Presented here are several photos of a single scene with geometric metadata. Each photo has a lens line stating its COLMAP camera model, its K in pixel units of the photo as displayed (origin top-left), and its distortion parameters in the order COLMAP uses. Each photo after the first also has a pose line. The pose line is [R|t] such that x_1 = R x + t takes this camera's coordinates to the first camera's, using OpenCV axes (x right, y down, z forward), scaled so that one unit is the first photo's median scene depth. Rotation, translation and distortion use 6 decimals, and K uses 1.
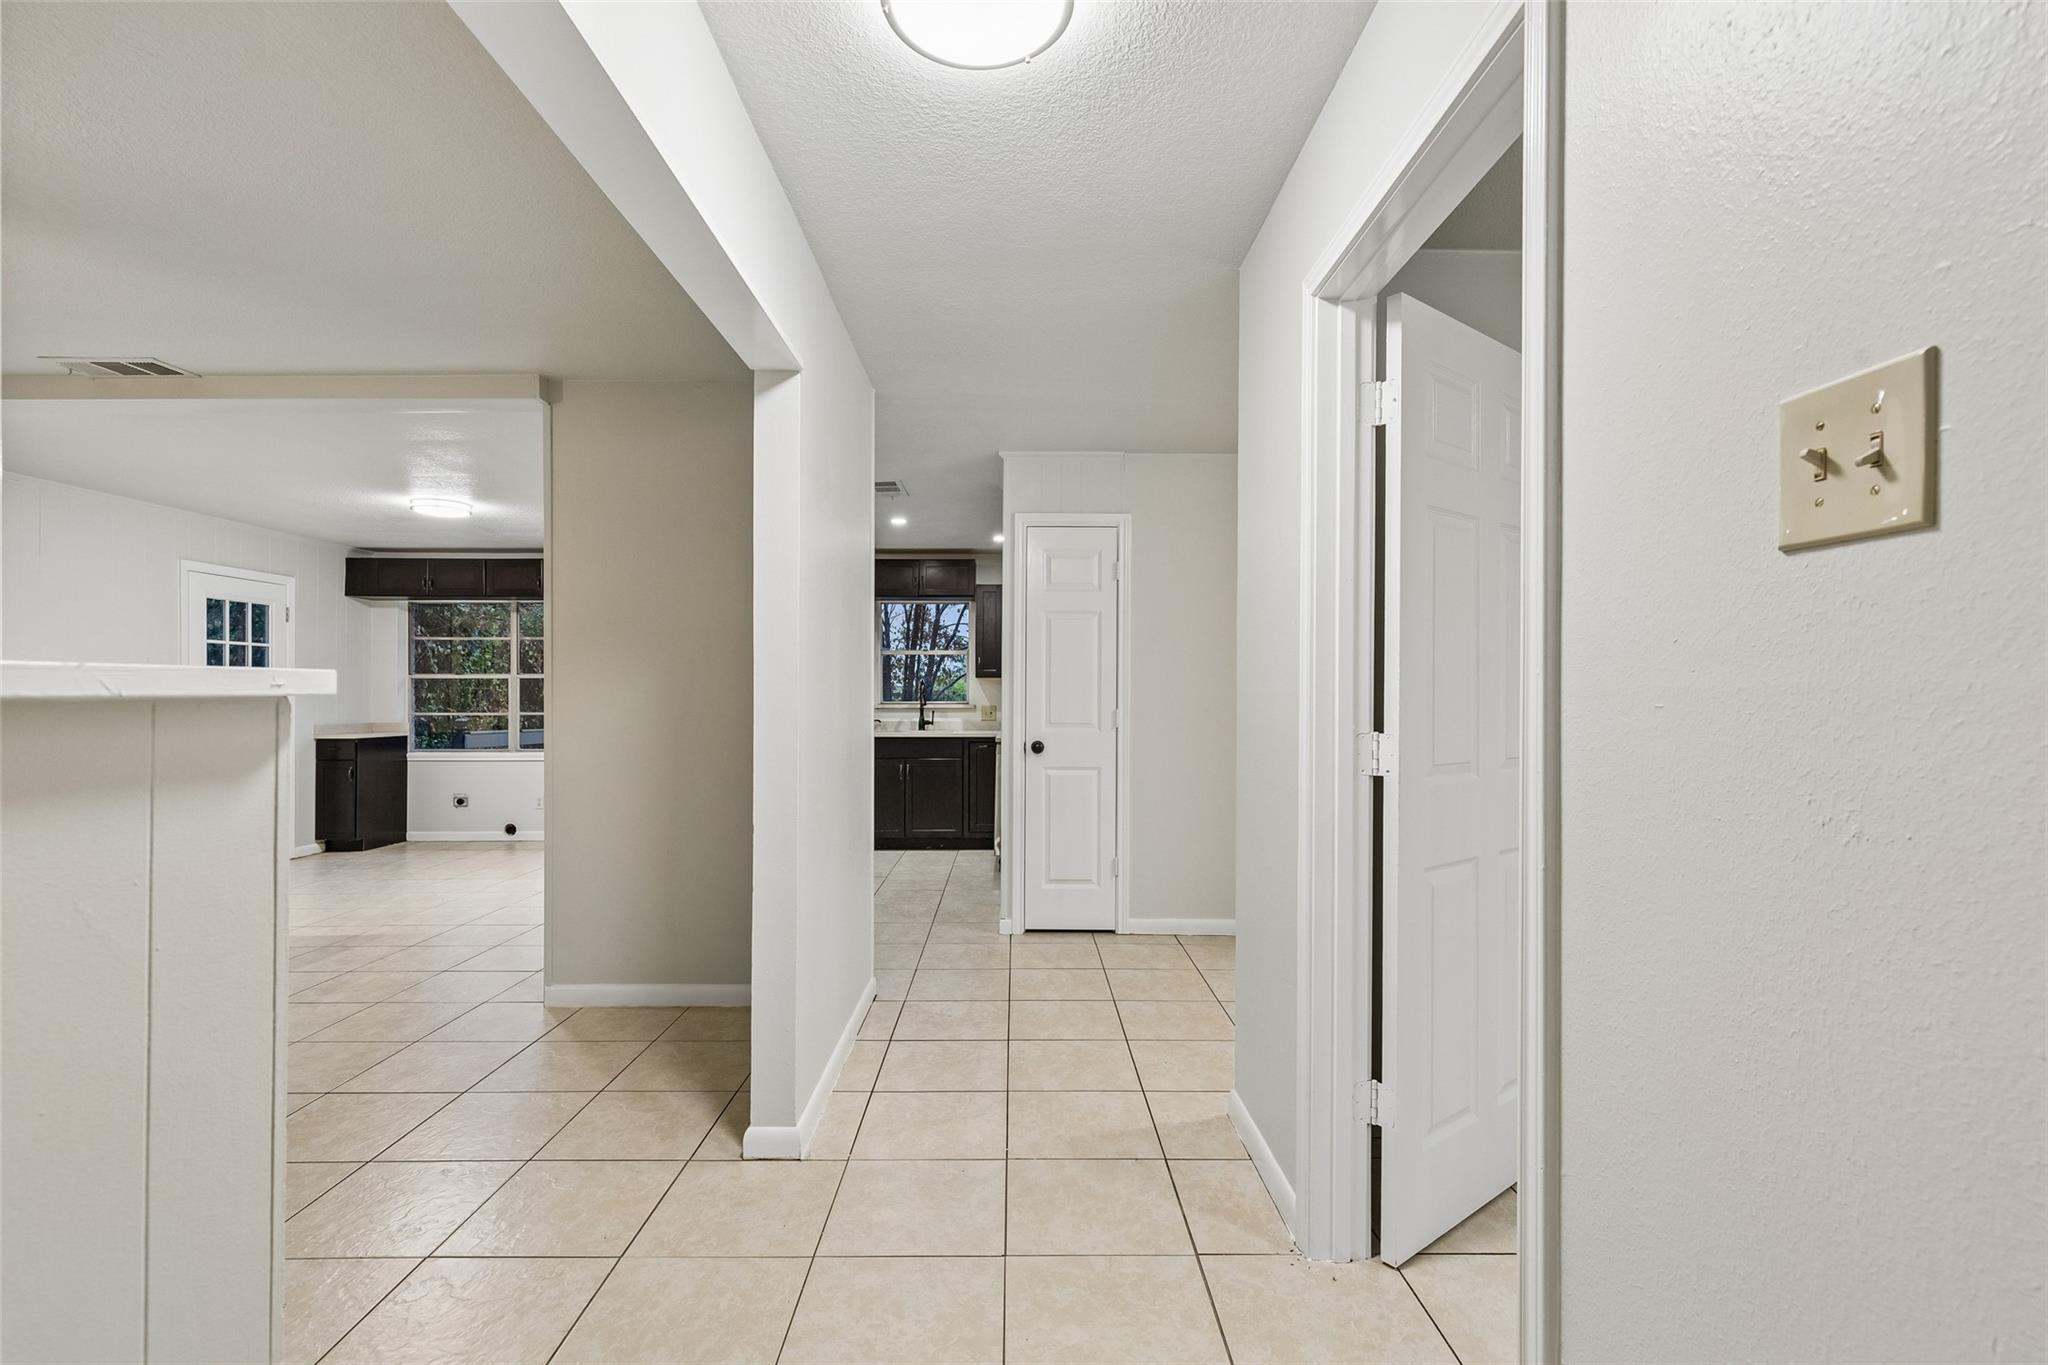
lens RADIAL K [[919.8, 0, 1016.2], [0, 919.8, 689.5], [0, 0, 1]] dist [0.005674, -0.000268]
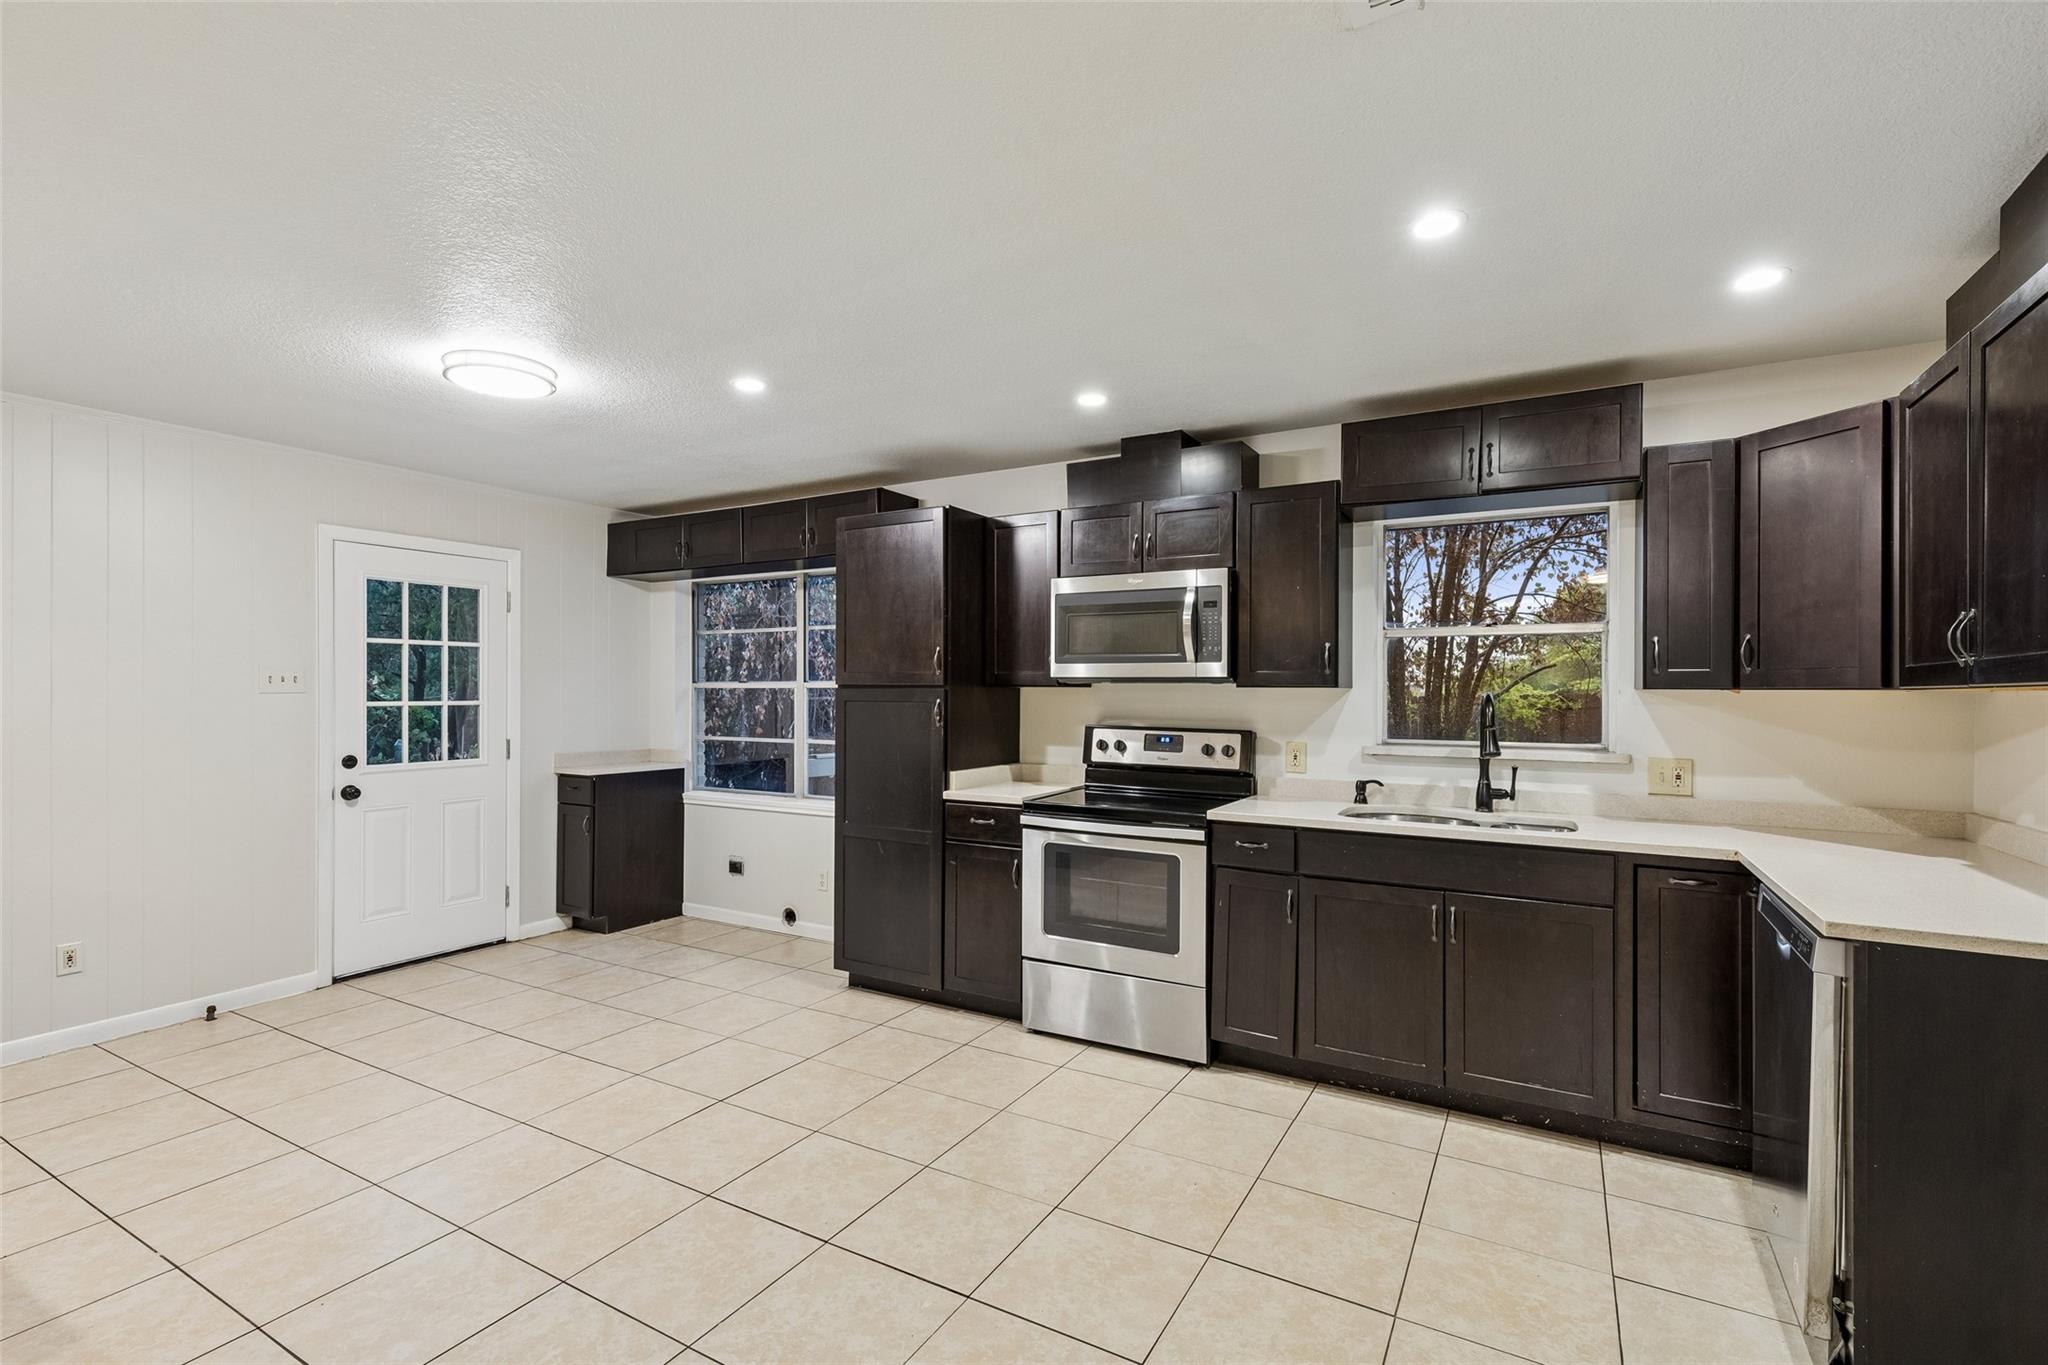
lens RADIAL K [[925.6, 0, 1023.1], [0, 925.6, 688.5], [0, 0, 1]] dist [0.006948, -0.000149]
pose [[0.864171, 0.000954, -0.503197, -0.070462], [-0.000197, 0.999999, 0.001558, -0.013423], [0.503198, -0.001247, 0.864170, 0.515843]]
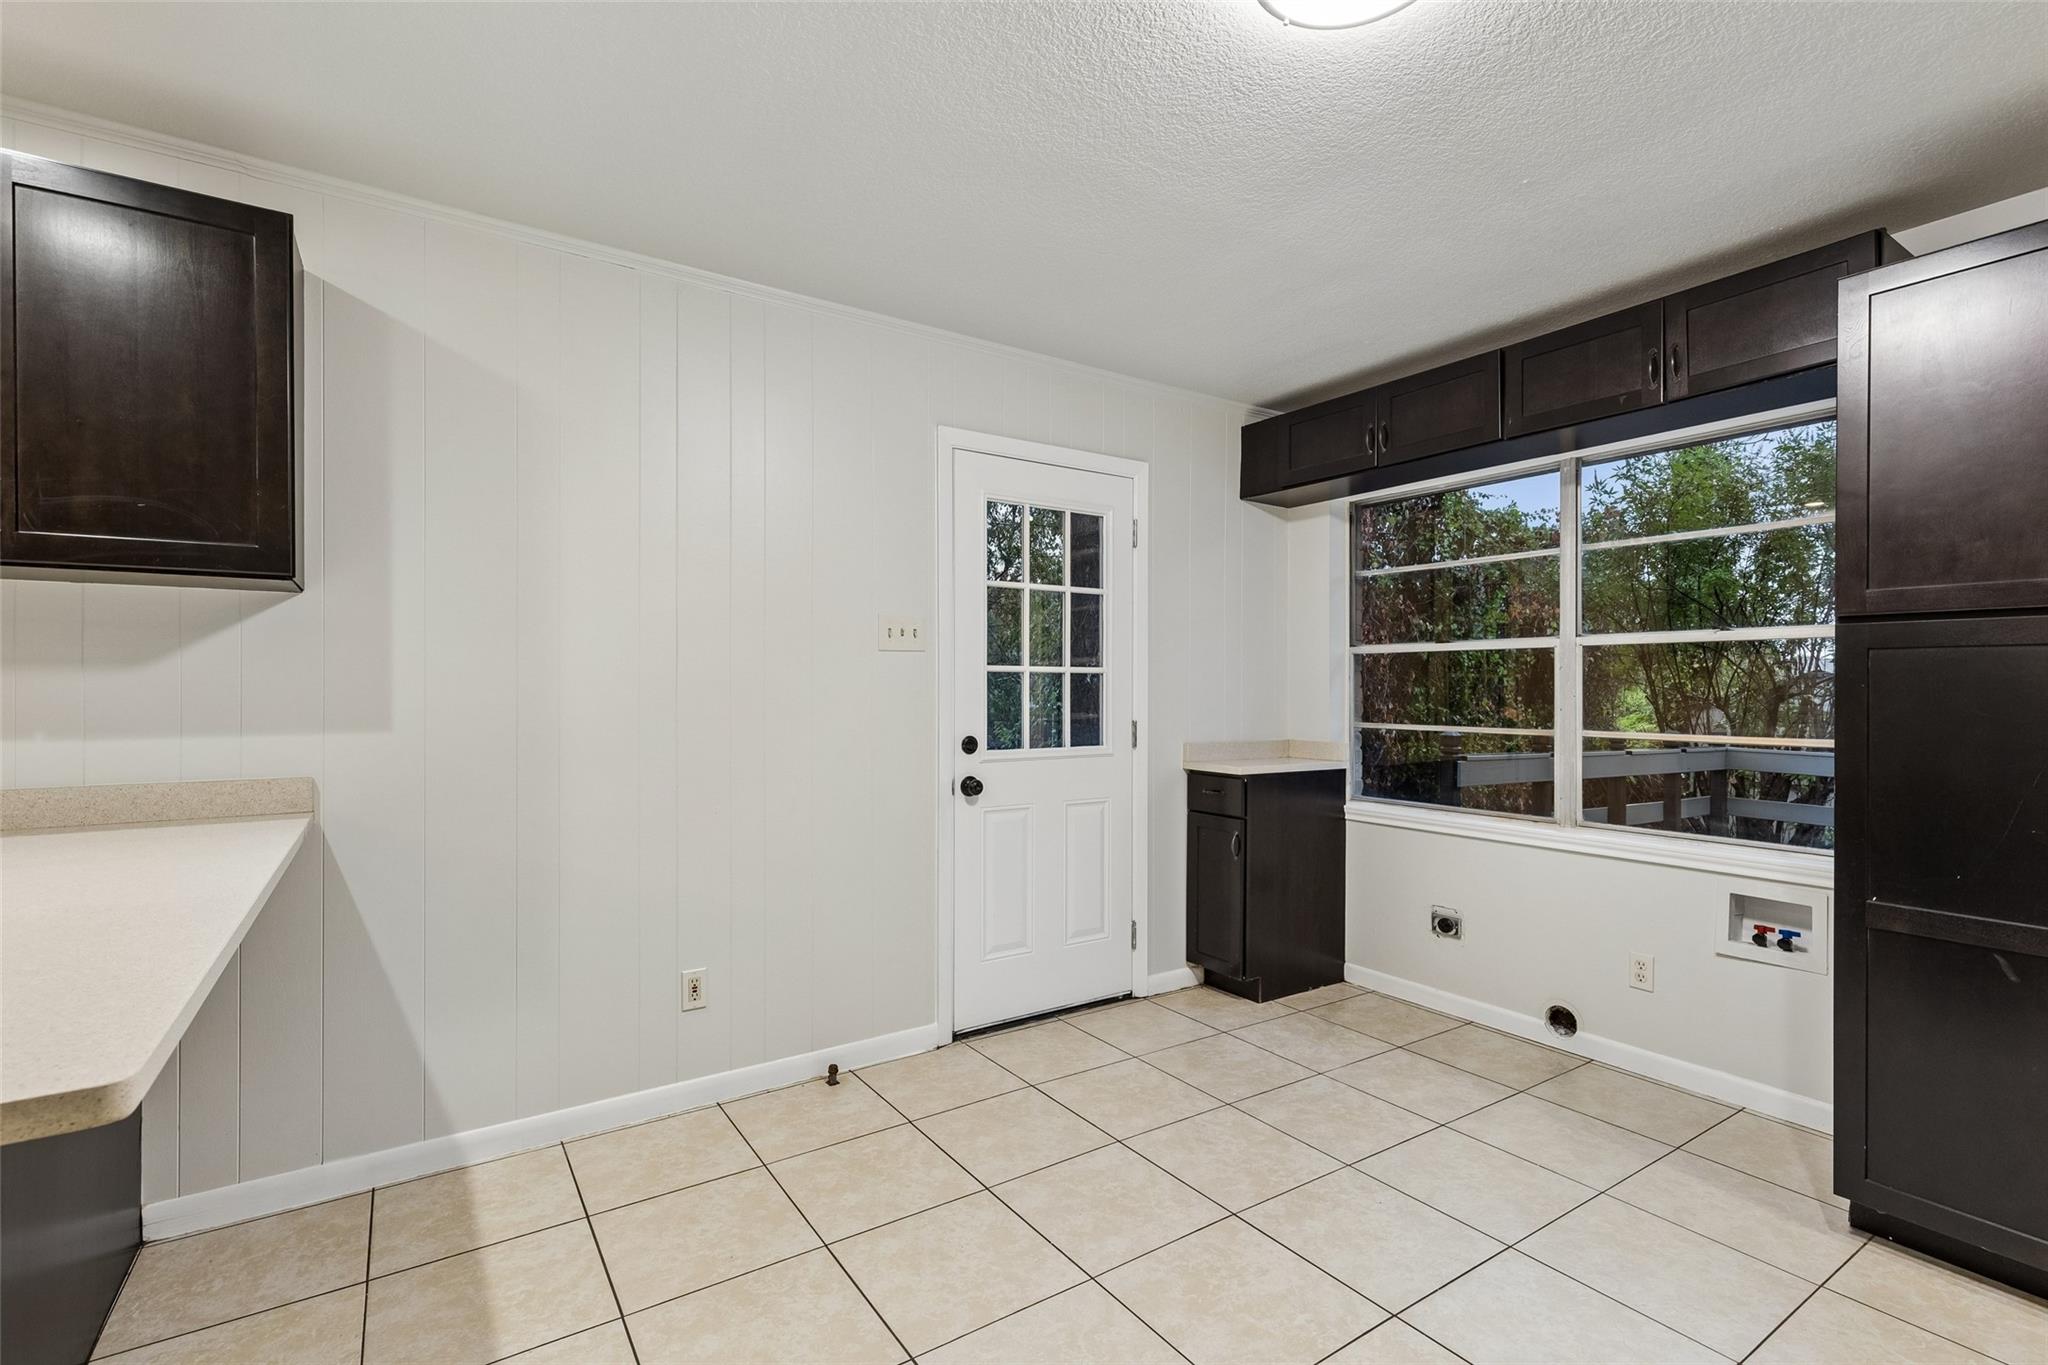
lens RADIAL K [[921.1, 0, 1018.9], [0, 921.1, 690.8], [0, 0, 1]] dist [0.004791, 0.000202]
pose [[0.550935, 0.004089, -0.834538, -0.346911], [0.000426, 0.999986, 0.005181, 0.005341], [0.834548, -0.003210, 0.550926, 0.586361]]
